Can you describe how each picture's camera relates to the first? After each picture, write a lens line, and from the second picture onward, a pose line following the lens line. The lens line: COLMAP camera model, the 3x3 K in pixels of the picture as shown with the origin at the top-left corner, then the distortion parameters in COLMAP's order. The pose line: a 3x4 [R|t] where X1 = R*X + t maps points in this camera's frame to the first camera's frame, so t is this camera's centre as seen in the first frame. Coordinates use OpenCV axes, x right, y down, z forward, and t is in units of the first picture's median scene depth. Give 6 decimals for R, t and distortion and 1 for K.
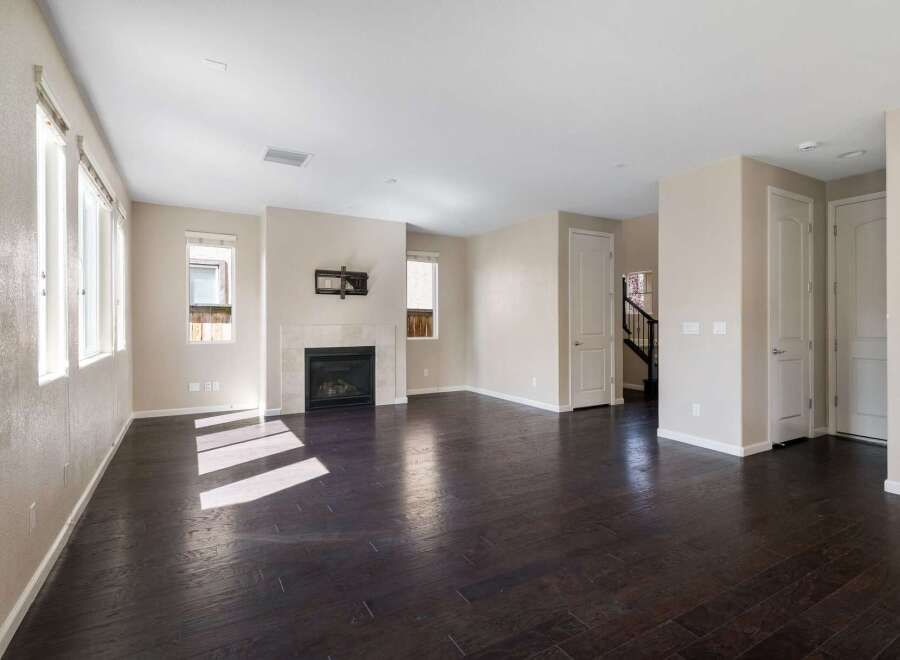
lens RADIAL K [[459.4, 0, 448.0], [0, 459.4, 322.9], [0, 0, 1]] dist [-0.001300, -0.000309]
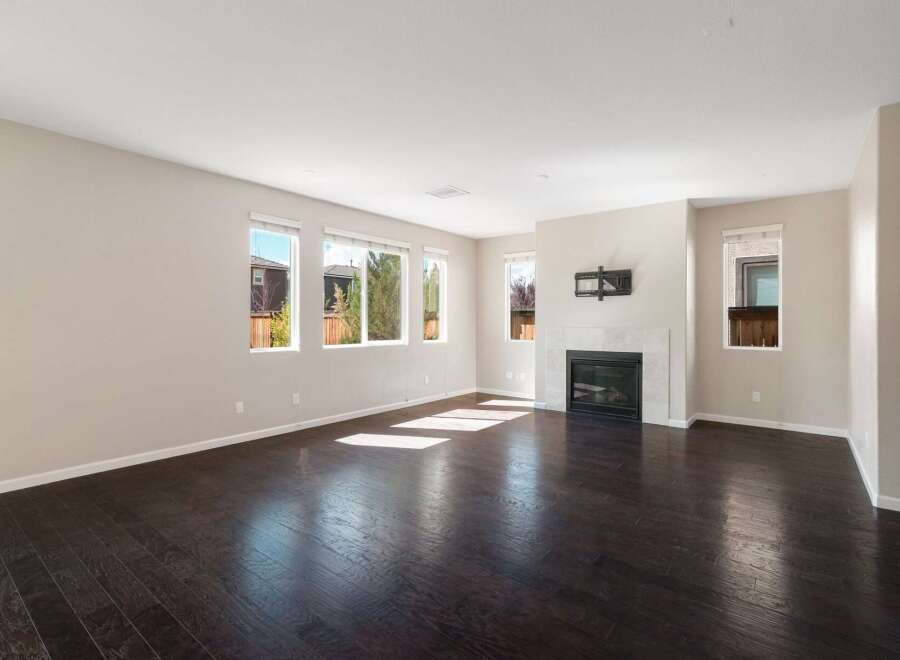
lens RADIAL K [[443.6, 0, 450.0], [0, 443.6, 330.0], [0, 0, 1]] dist [-0.002099, 0.000007]
pose [[0.367868, 0.016259, -0.929736, 0.509697], [-0.002024, 0.999859, 0.016684, -0.006124], [0.929876, -0.004256, 0.367849, 0.374613]]
